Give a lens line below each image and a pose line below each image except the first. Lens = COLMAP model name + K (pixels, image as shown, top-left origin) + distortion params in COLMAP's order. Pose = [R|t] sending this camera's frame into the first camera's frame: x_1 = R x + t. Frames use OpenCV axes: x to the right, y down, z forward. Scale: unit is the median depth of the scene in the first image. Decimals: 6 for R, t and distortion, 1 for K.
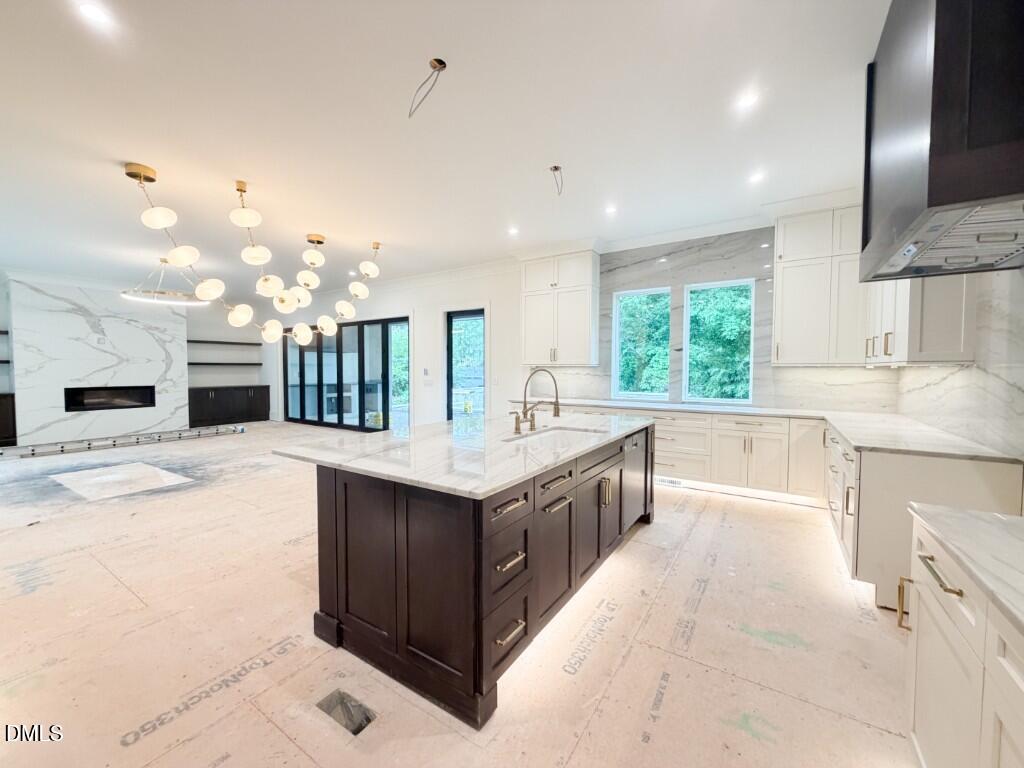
lens RADIAL K [[407.0, 0, 509.7], [0, 407.0, 383.1], [0, 0, 1]] dist [0.000890, -0.000195]
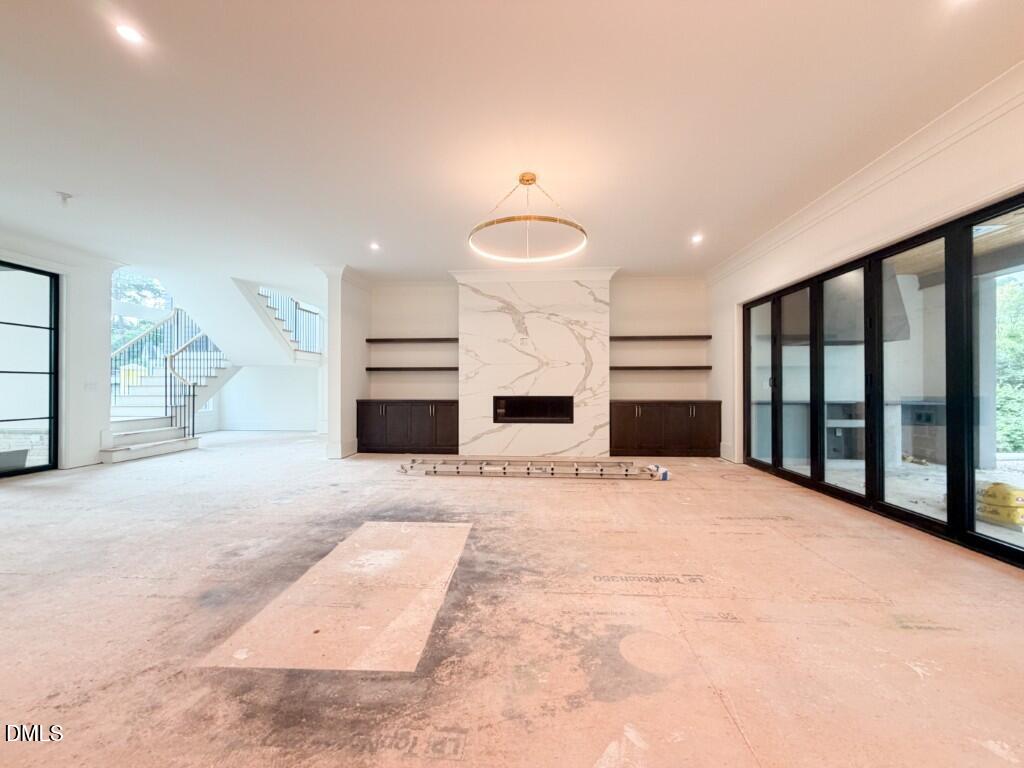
lens RADIAL K [[407.0, 0, 507.9], [0, 407.0, 383.6], [0, 0, 1]] dist [0.000890, -0.000195]
pose [[0.487323, -0.006622, -0.873197, -0.257675], [-0.030006, 0.999254, -0.024324, 0.004827], [0.872706, 0.038055, 0.486761, 0.515376]]
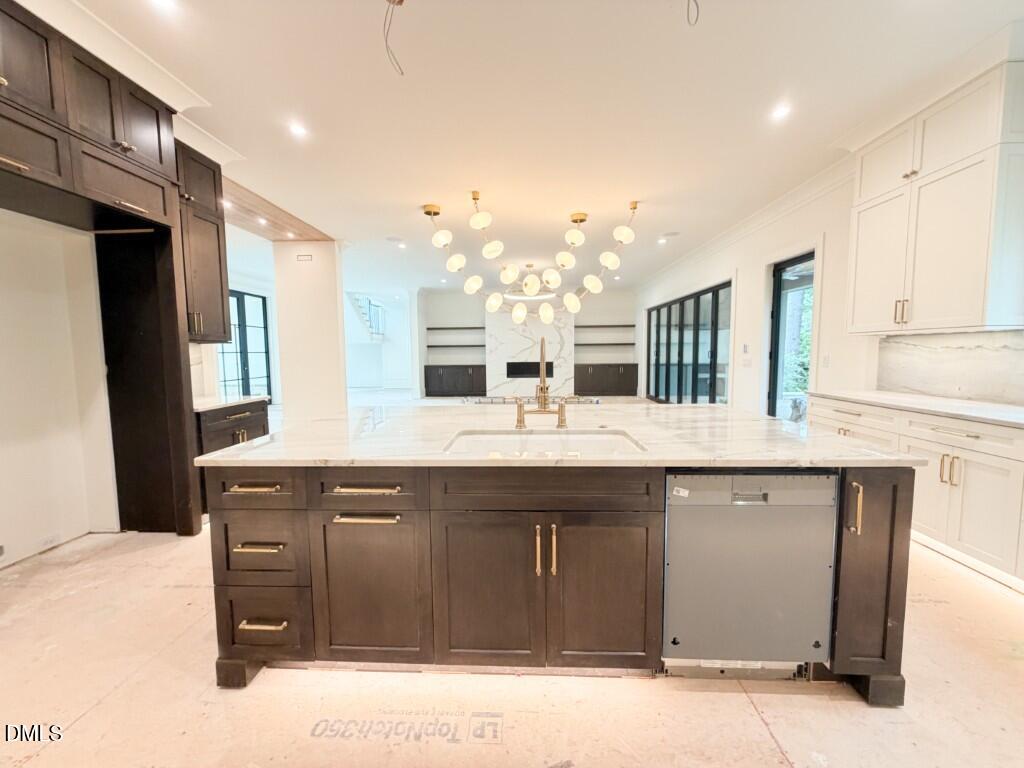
lens RADIAL K [[407.0, 0, 510.0], [0, 407.0, 384.8], [0, 0, 1]] dist [0.000890, -0.000195]
pose [[0.516484, 0.064118, -0.853893, 0.195837], [-0.020406, 0.997831, 0.062583, 0.001024], [0.856054, -0.014898, 0.516672, 0.191157]]
